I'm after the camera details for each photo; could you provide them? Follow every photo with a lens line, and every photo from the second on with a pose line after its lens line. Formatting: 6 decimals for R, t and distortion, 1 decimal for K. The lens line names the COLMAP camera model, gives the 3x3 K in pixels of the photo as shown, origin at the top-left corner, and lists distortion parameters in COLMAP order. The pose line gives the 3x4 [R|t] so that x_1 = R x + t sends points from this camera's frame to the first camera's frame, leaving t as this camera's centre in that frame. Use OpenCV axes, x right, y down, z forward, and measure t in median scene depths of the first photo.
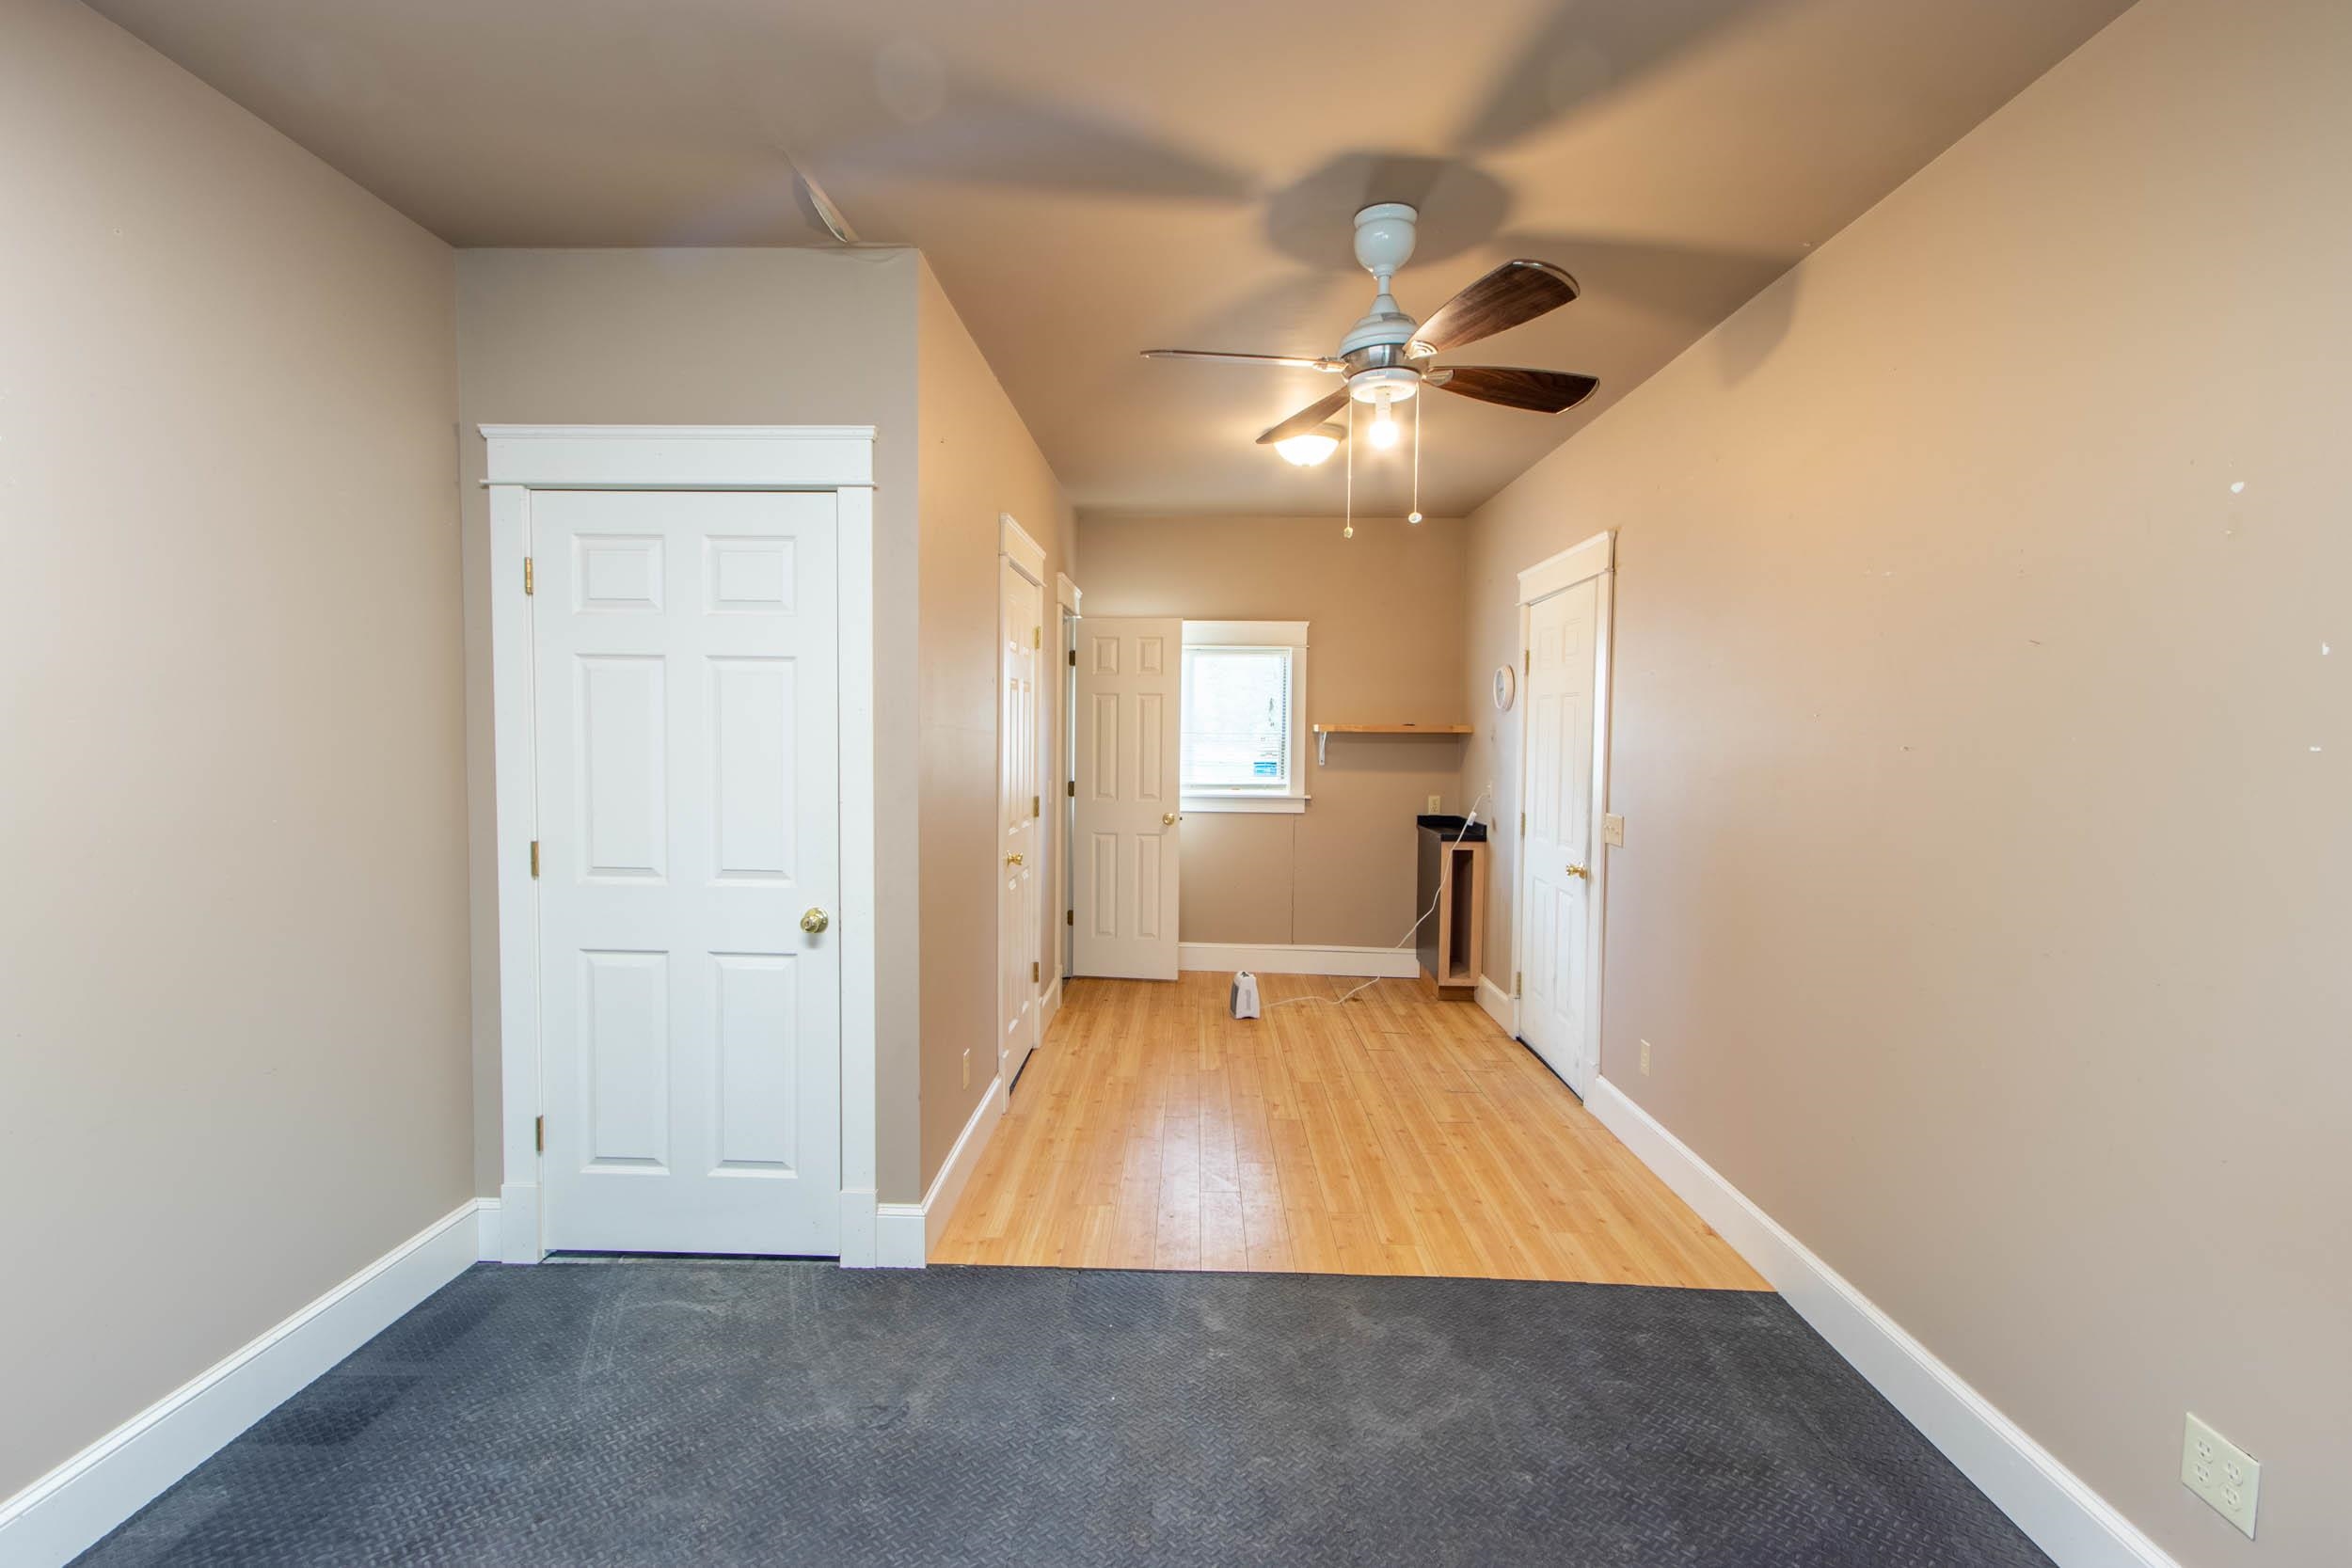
lens RADIAL K [[1079.4, 0, 1163.3], [0, 1079.4, 782.8], [0, 0, 1]] dist [0.010338, -0.000300]
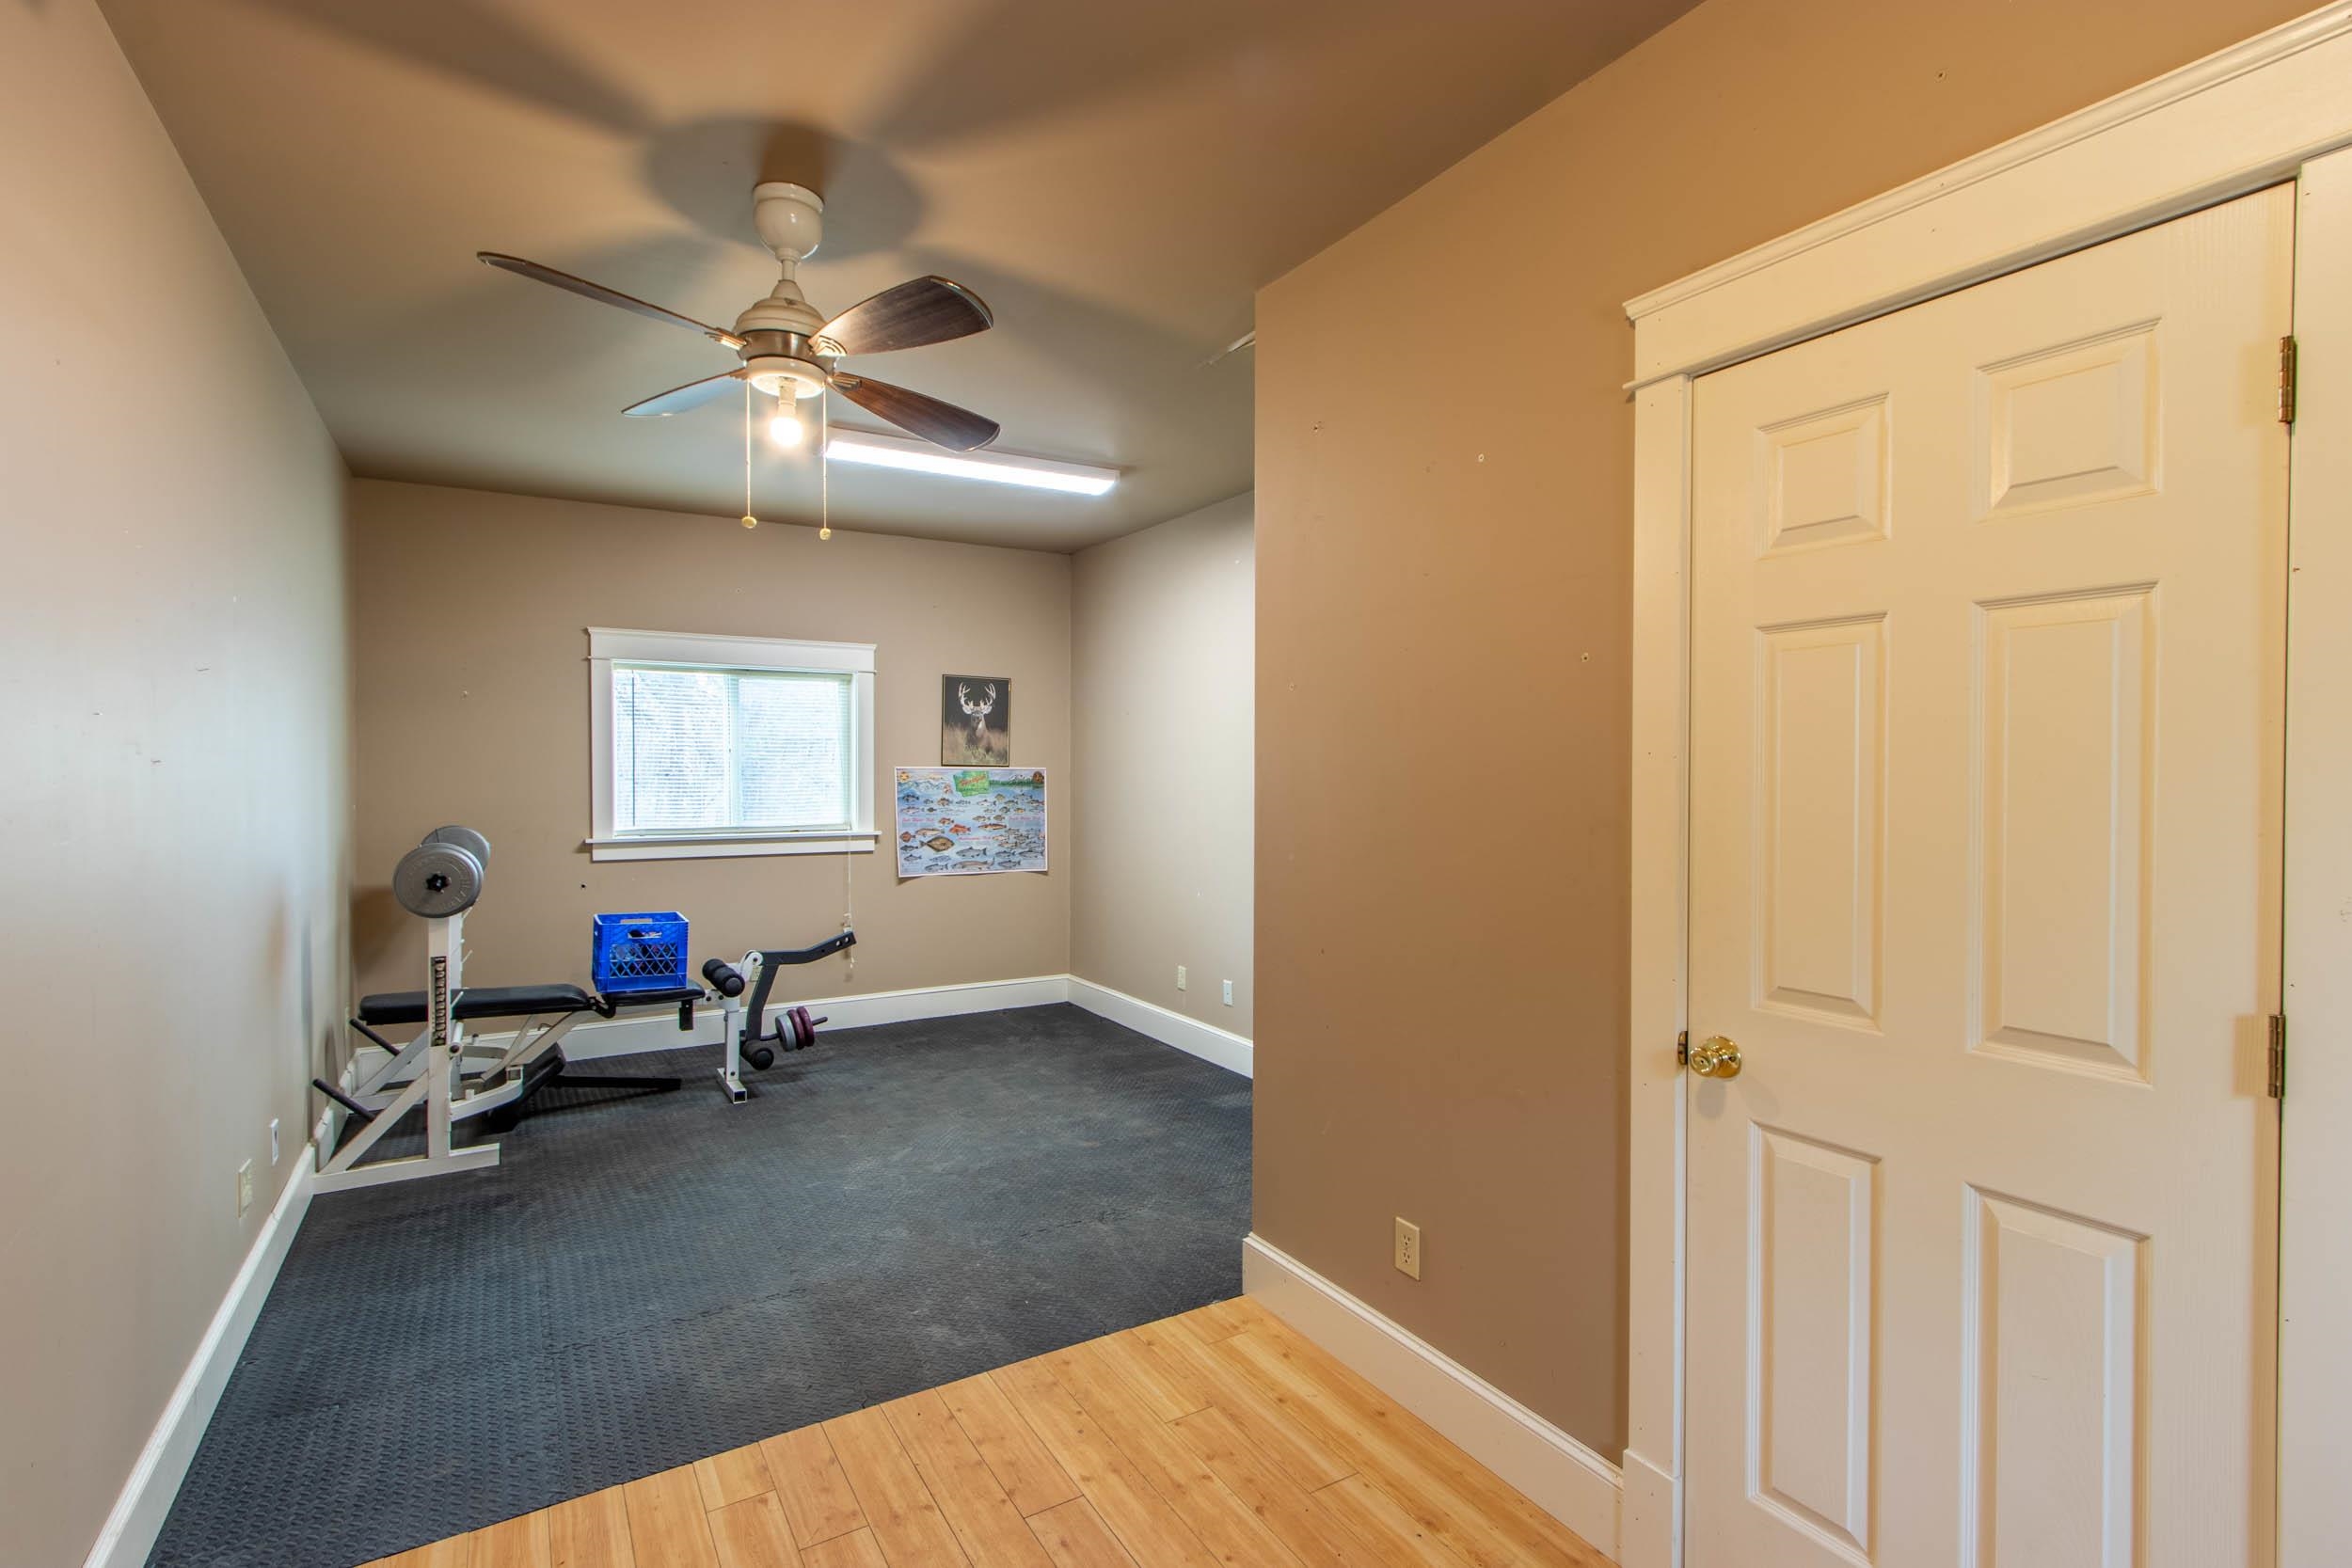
lens RADIAL K [[1079.4, 0, 1163.3], [0, 1079.4, 782.8], [0, 0, 1]] dist [0.010338, -0.000300]
pose [[-0.837941, -0.003507, -0.545749, 0.418867], [-0.038697, 0.997844, 0.053002, -0.080963], [0.544387, 0.065531, -0.836271, 1.887396]]
